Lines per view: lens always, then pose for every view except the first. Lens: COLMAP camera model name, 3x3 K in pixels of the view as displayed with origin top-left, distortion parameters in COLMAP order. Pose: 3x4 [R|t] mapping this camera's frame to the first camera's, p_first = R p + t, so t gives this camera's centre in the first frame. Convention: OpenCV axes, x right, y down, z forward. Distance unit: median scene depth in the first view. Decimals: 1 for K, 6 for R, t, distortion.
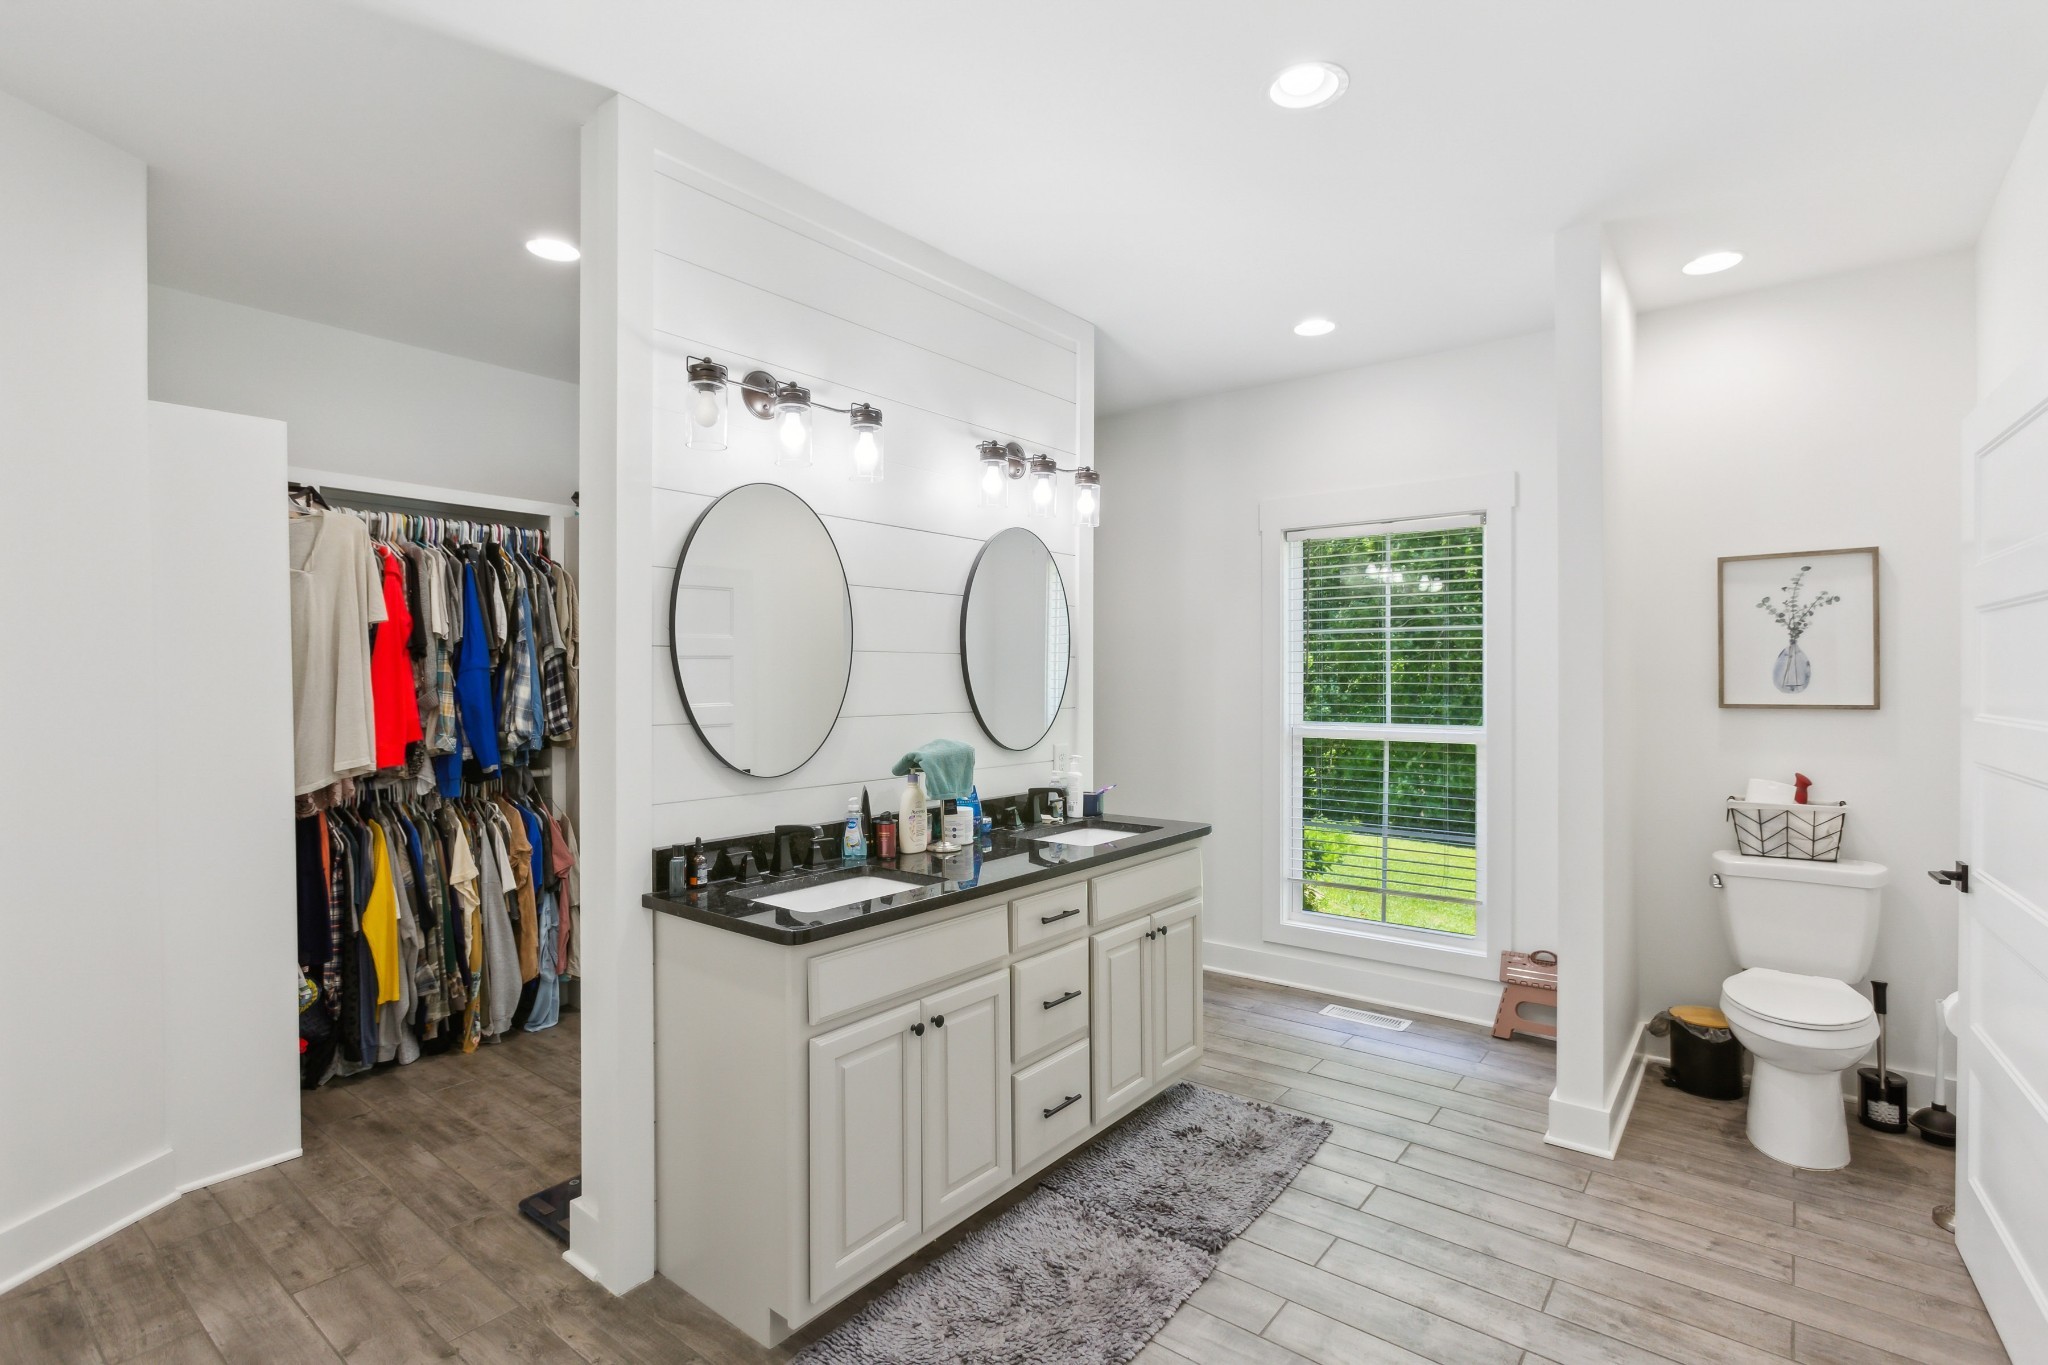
lens RADIAL K [[952.5, 0, 1022.0], [0, 952.5, 676.4], [0, 0, 1]] dist [-0.000207, -0.000187]
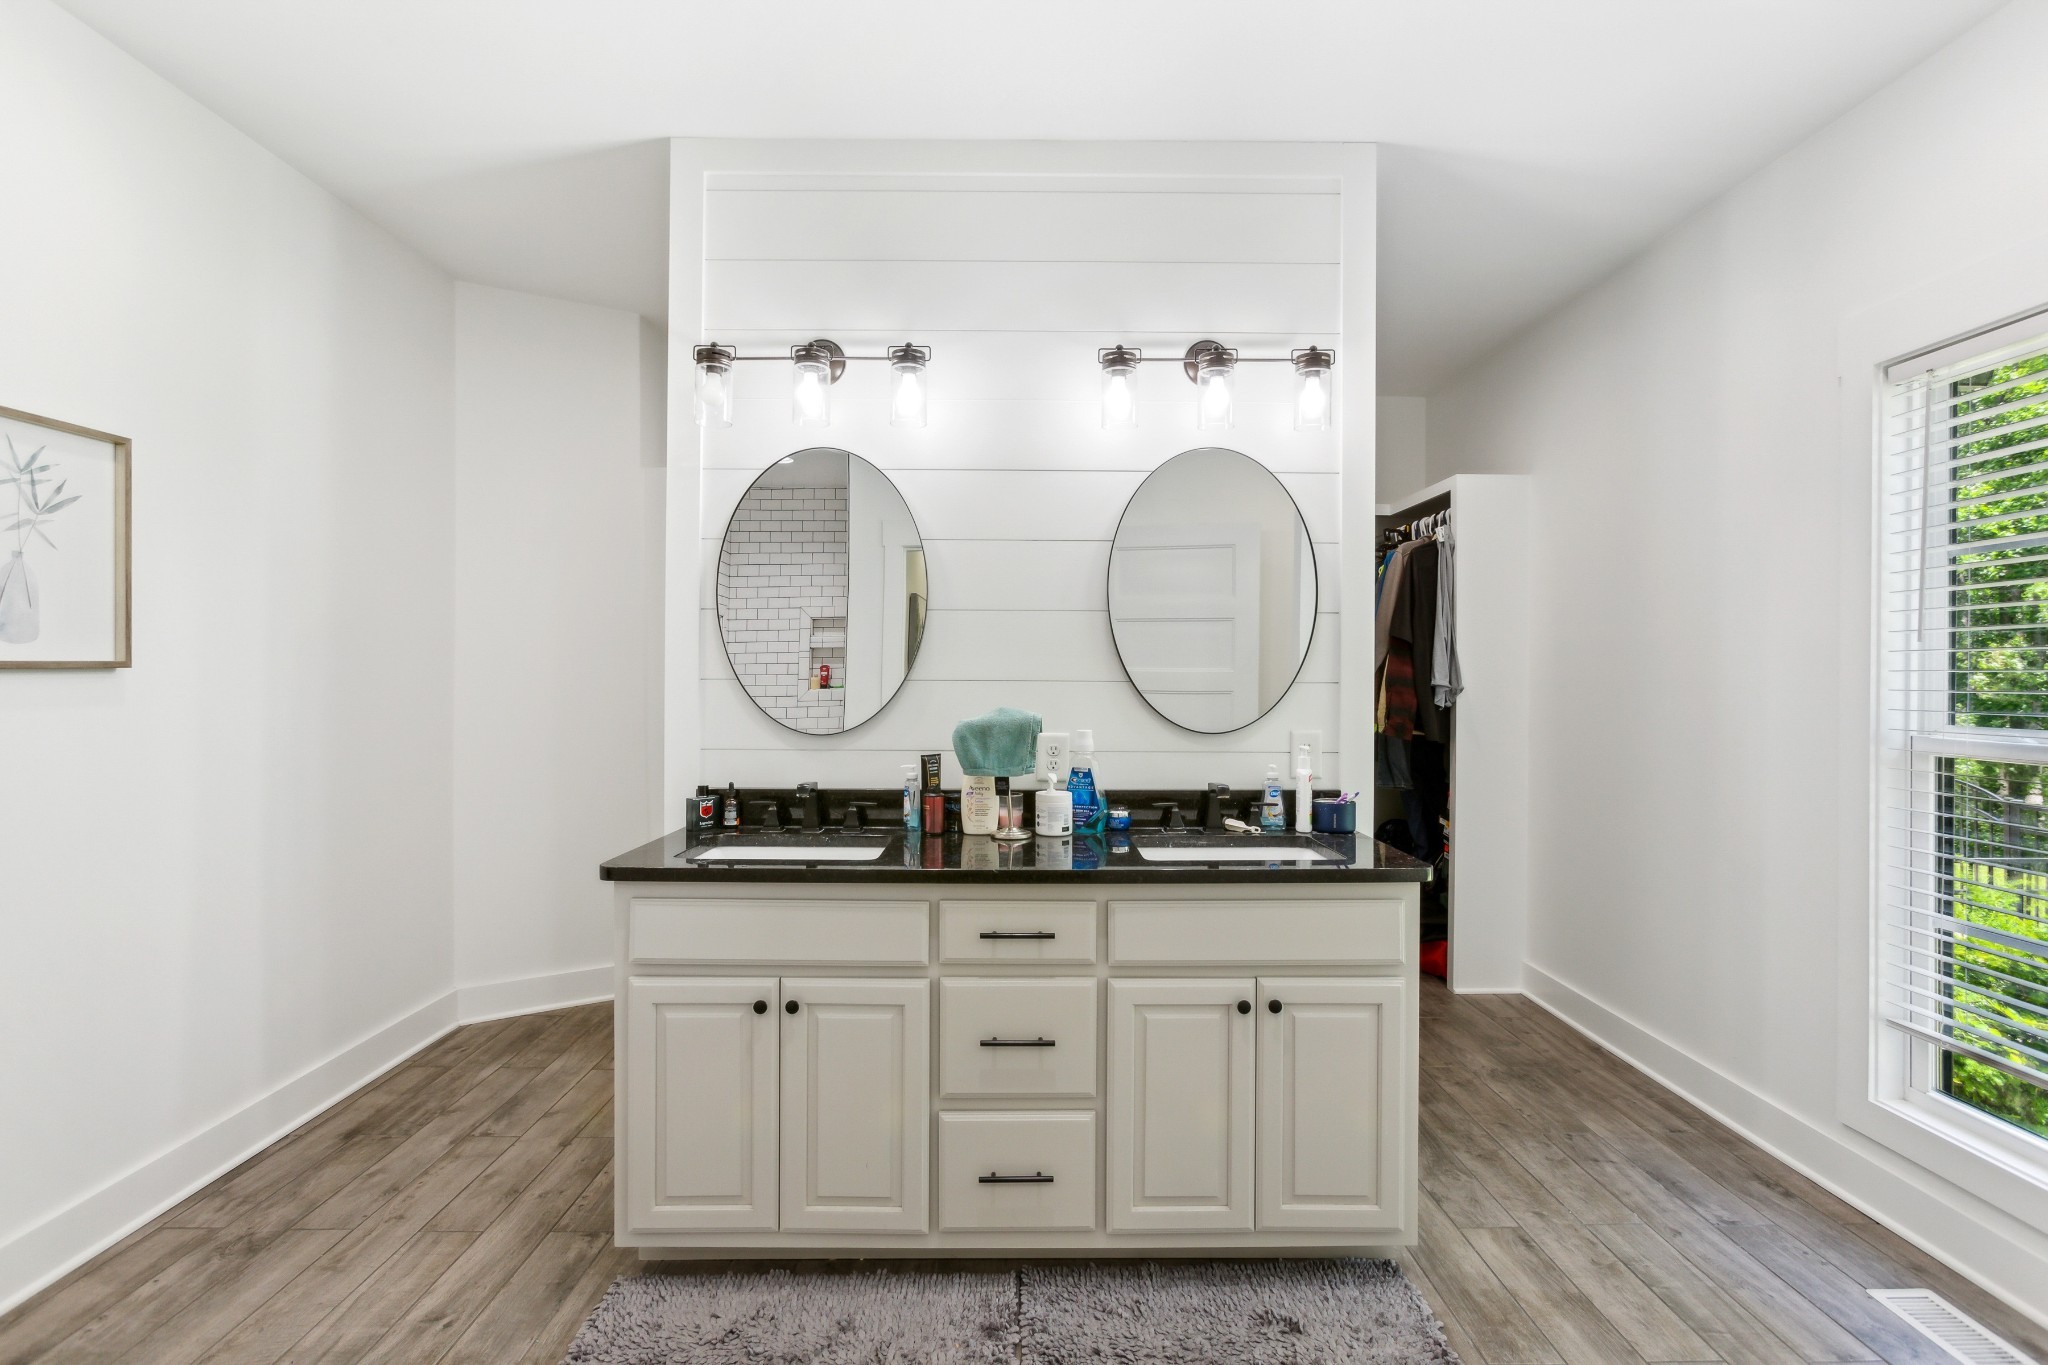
lens RADIAL K [[899.6, 0, 1026.8], [0, 899.6, 691.5], [0, 0, 1]] dist [-0.003301, -0.000321]
pose [[0.639264, 0.010429, -0.768917, 0.570932], [-0.004804, 0.999943, 0.009568, 0.043994], [0.768972, -0.002422, 0.639278, 0.509149]]
